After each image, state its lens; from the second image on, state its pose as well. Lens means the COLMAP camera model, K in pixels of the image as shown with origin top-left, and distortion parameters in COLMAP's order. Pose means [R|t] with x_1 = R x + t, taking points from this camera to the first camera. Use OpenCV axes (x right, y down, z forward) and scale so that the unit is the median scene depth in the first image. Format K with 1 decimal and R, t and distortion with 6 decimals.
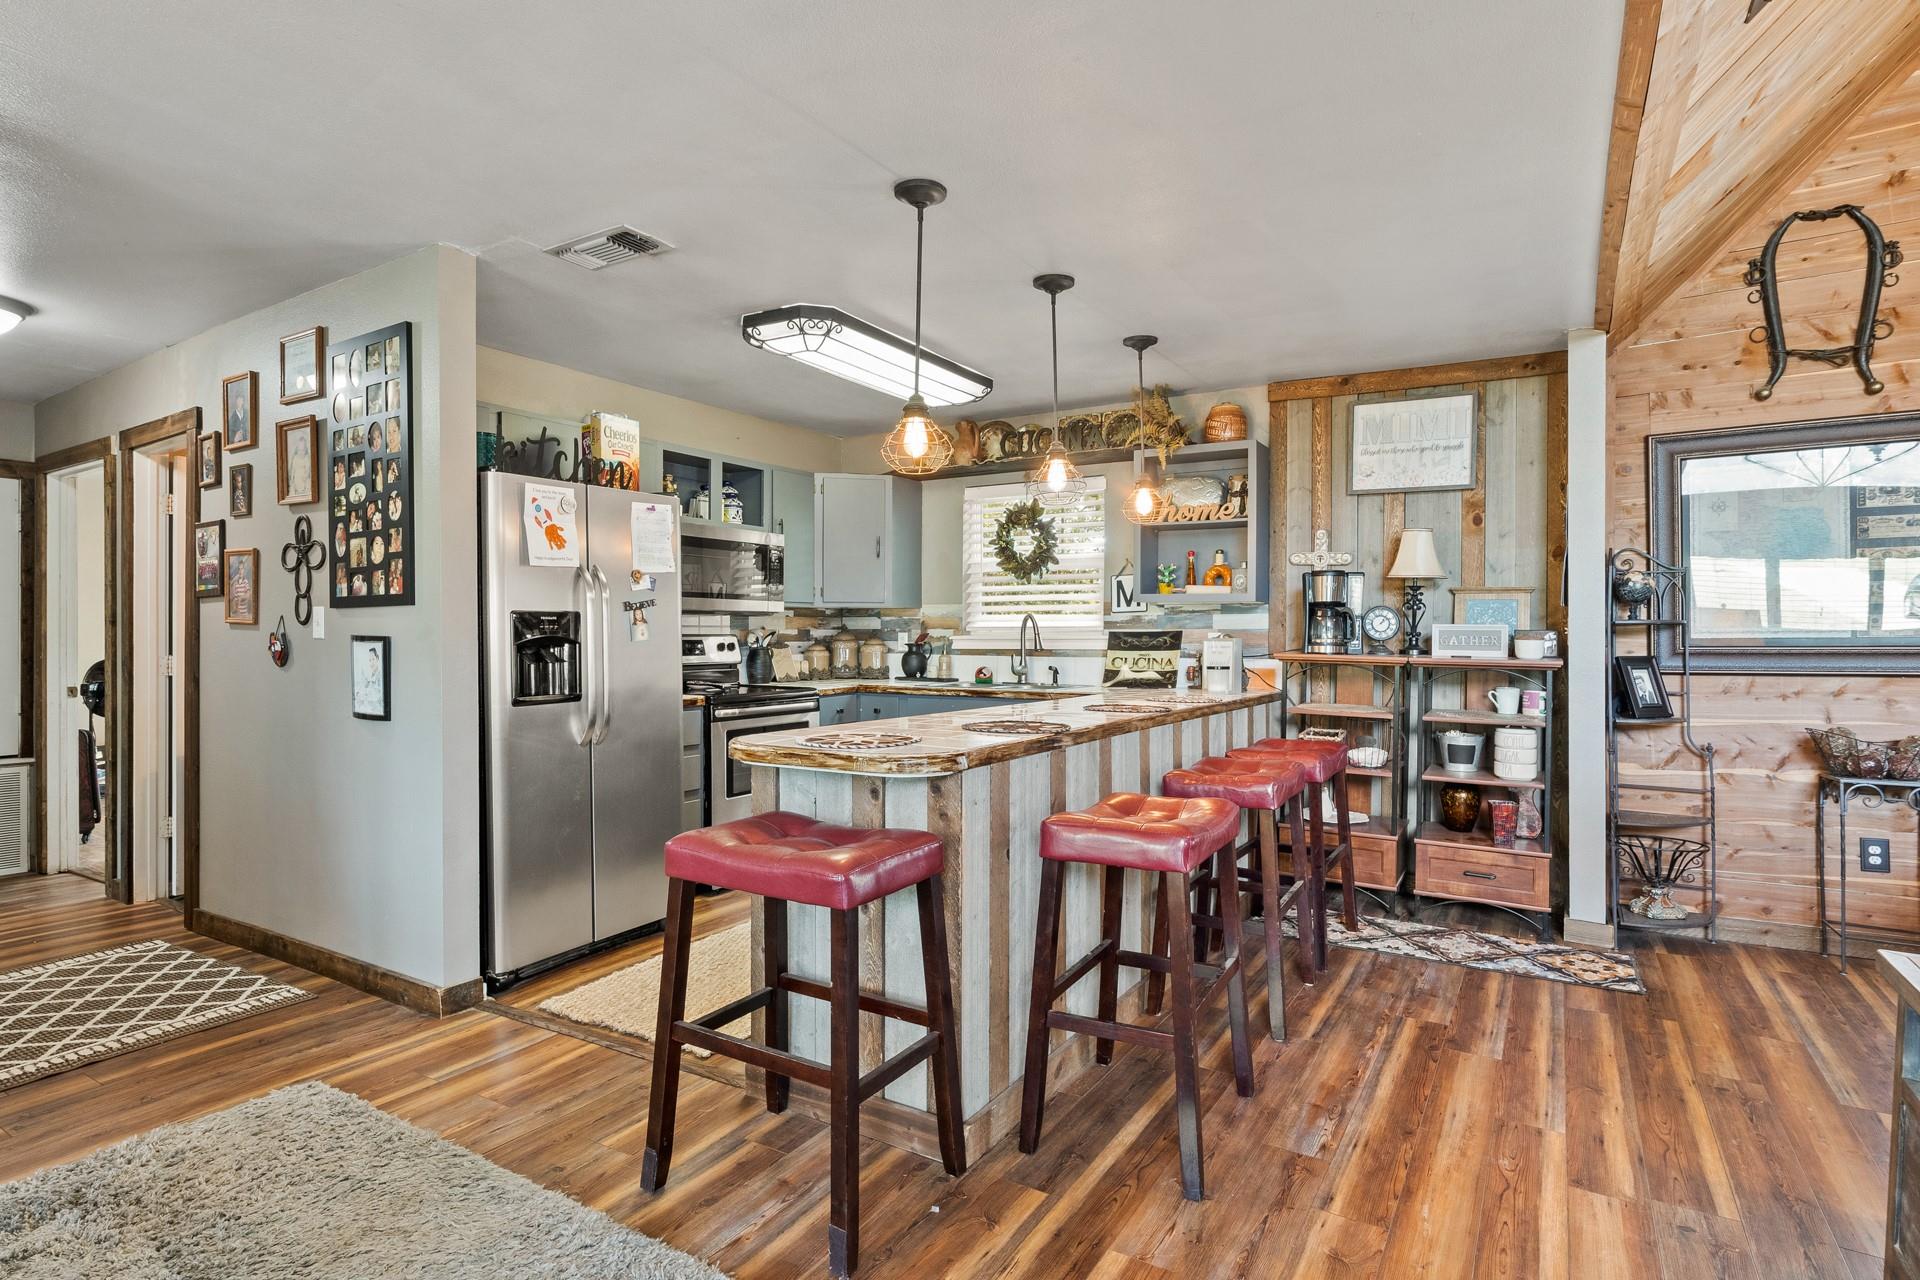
lens RADIAL K [[955.7, 0, 954.2], [0, 955.7, 631.4], [0, 0, 1]] dist [-0.002040, -0.000614]
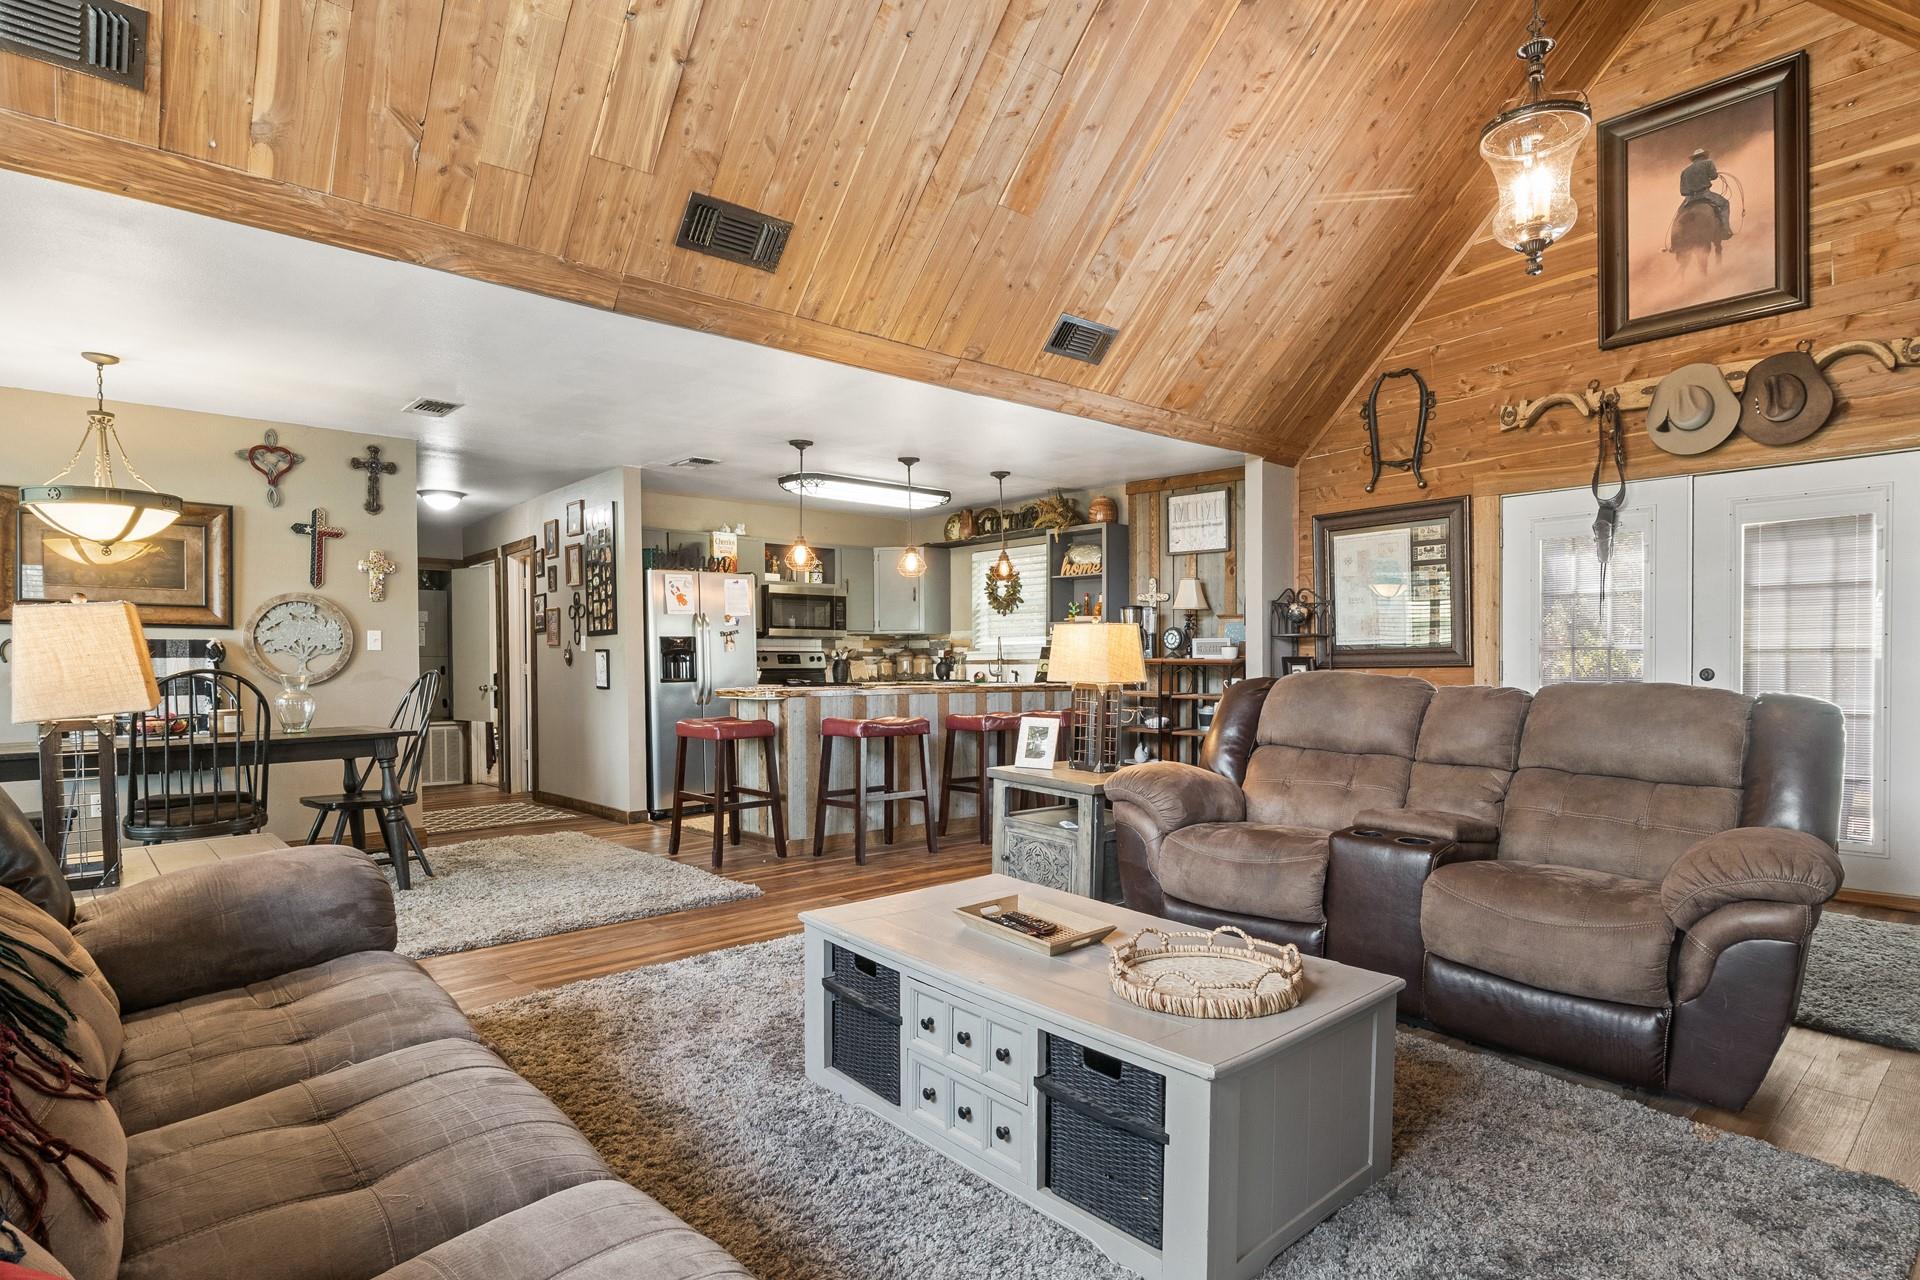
lens RADIAL K [[965.2, 0, 962.9], [0, 965.2, 678.3], [0, 0, 1]] dist [0.000974, -0.000058]
pose [[0.961535, -0.000850, -0.274682, 0.594729], [0.005853, 0.999832, 0.017397, 0.029159], [0.274621, -0.018336, 0.961378, -0.666540]]
